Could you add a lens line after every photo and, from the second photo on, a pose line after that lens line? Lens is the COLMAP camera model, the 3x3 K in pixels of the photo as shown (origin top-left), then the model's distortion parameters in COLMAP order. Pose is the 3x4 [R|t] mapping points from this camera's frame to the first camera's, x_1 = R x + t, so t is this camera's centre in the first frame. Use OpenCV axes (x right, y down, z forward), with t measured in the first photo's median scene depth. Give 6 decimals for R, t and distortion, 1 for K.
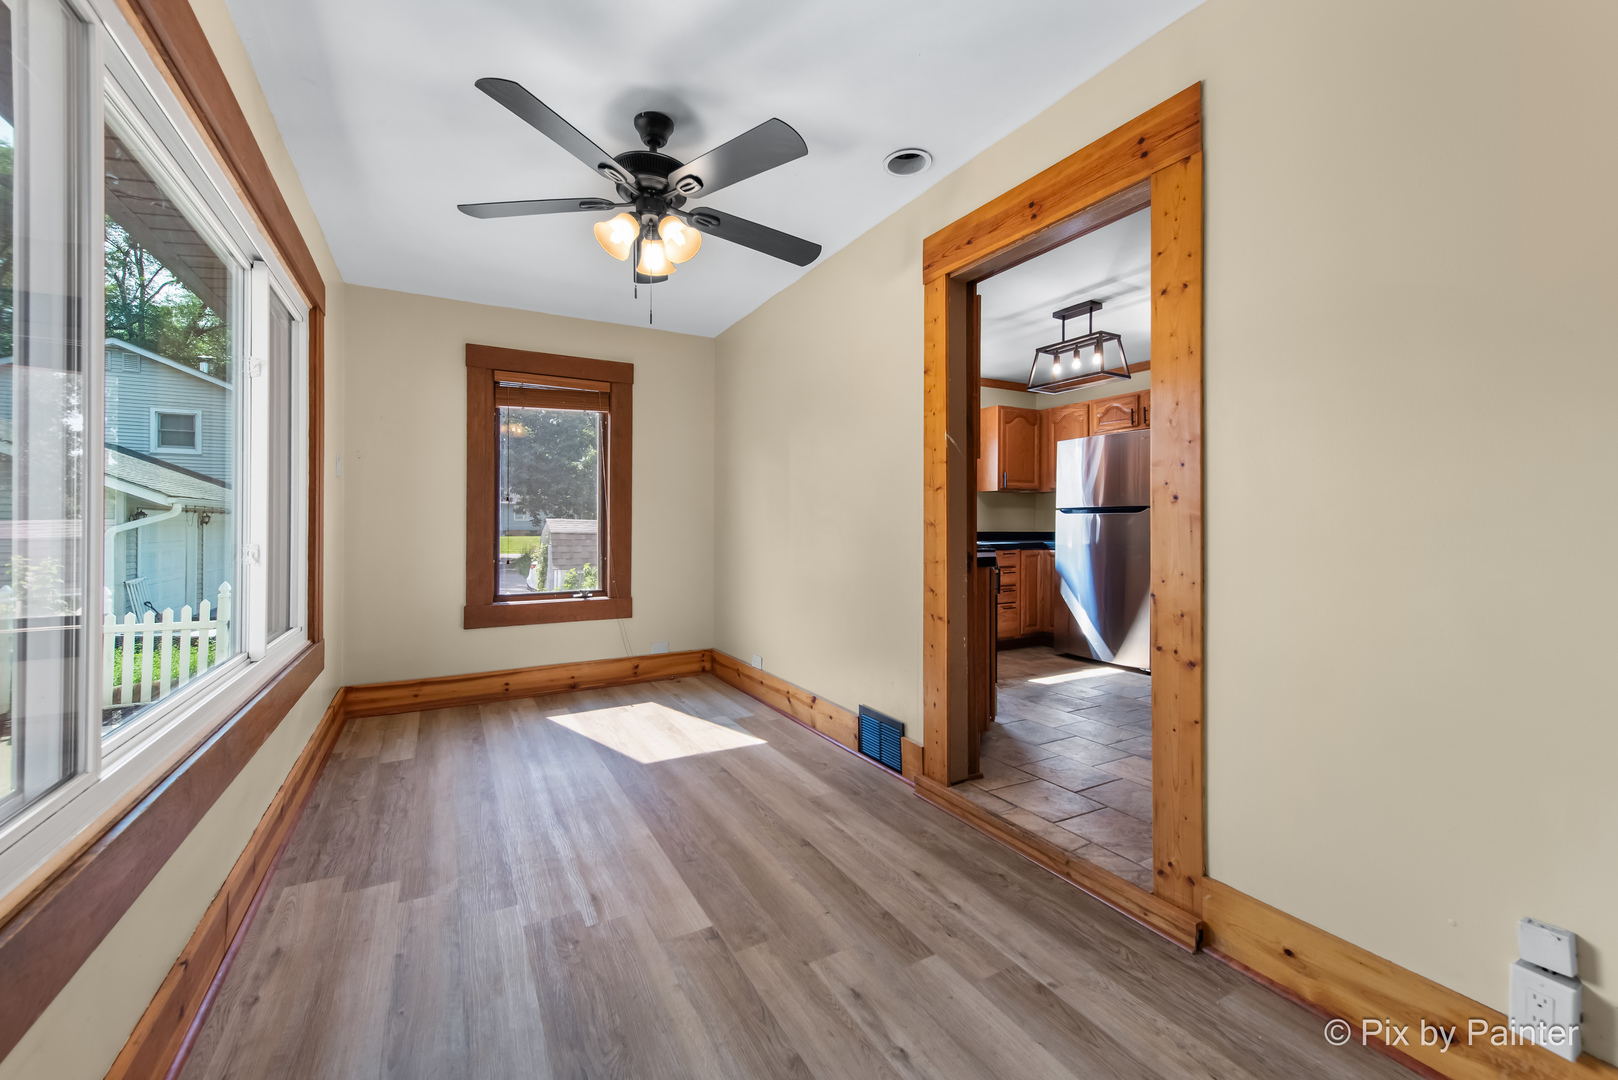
lens RADIAL K [[644.9, 0, 815.6], [0, 644.9, 530.9], [0, 0, 1]] dist [0.003427, -0.000497]
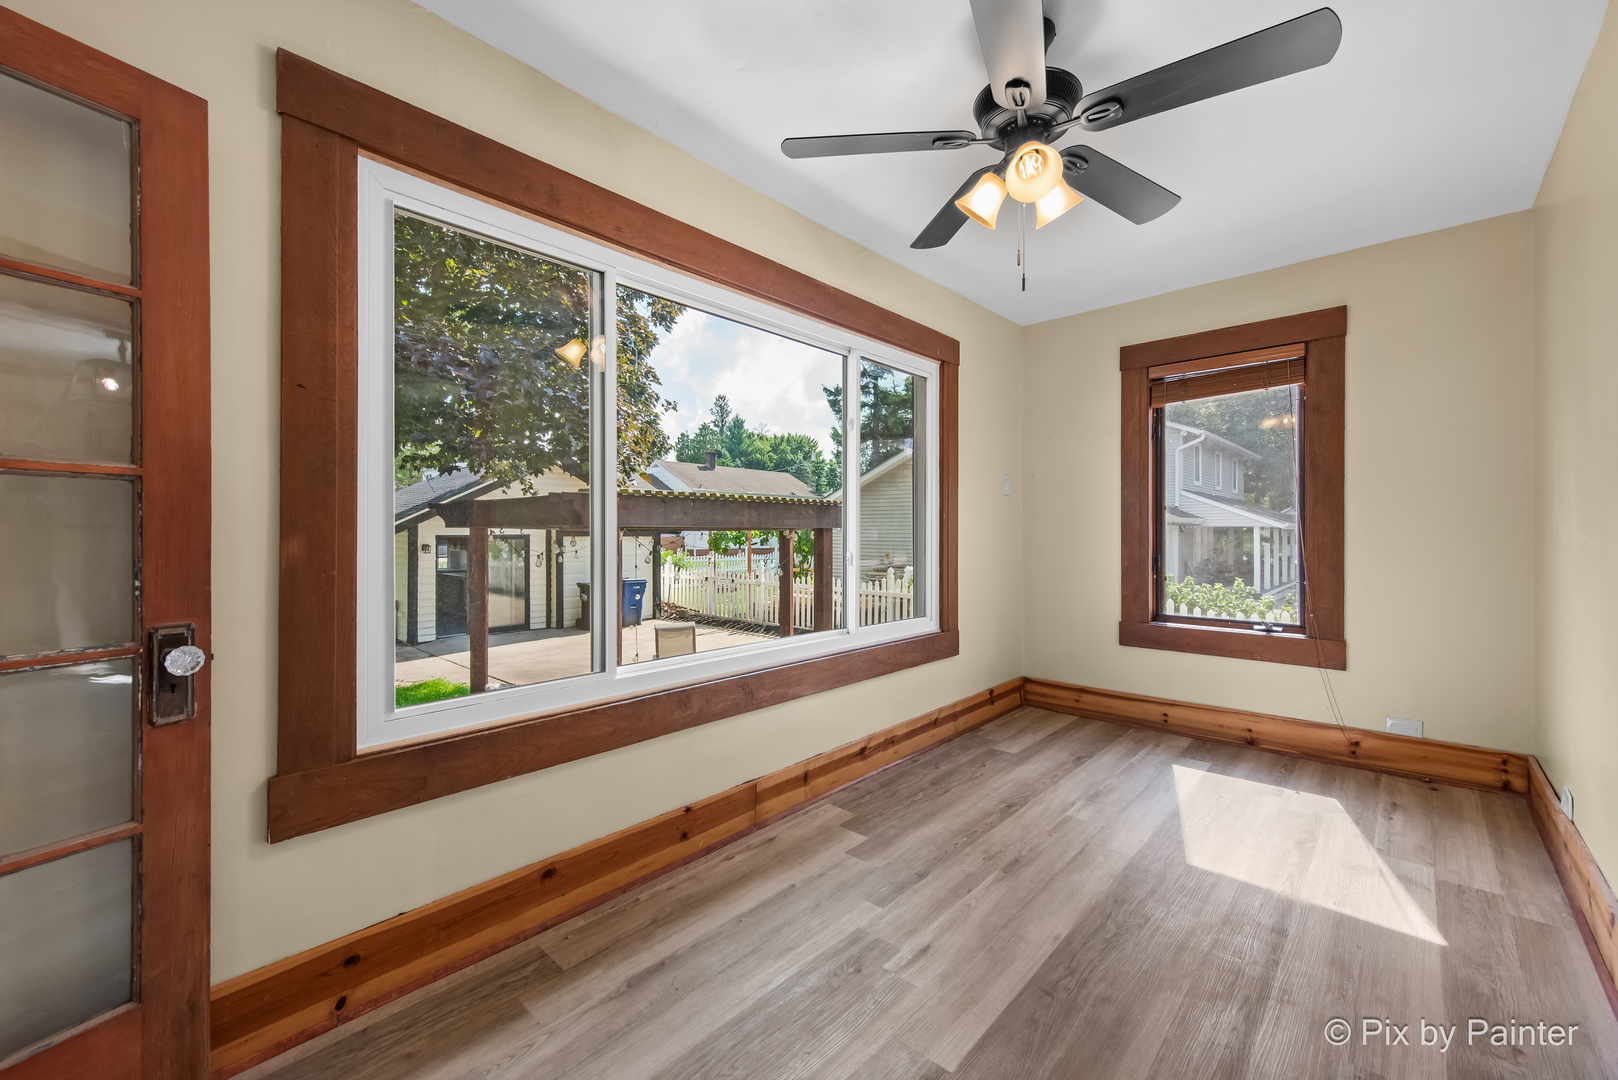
lens RADIAL K [[644.9, 0, 821.8], [0, 644.9, 538.2], [0, 0, 1]] dist [0.003427, -0.000497]
pose [[0.303246, 0.010740, -0.952852, 0.329882], [-0.008177, 0.999929, 0.008668, -0.016048], [0.952877, 0.005163, 0.303312, 0.397421]]
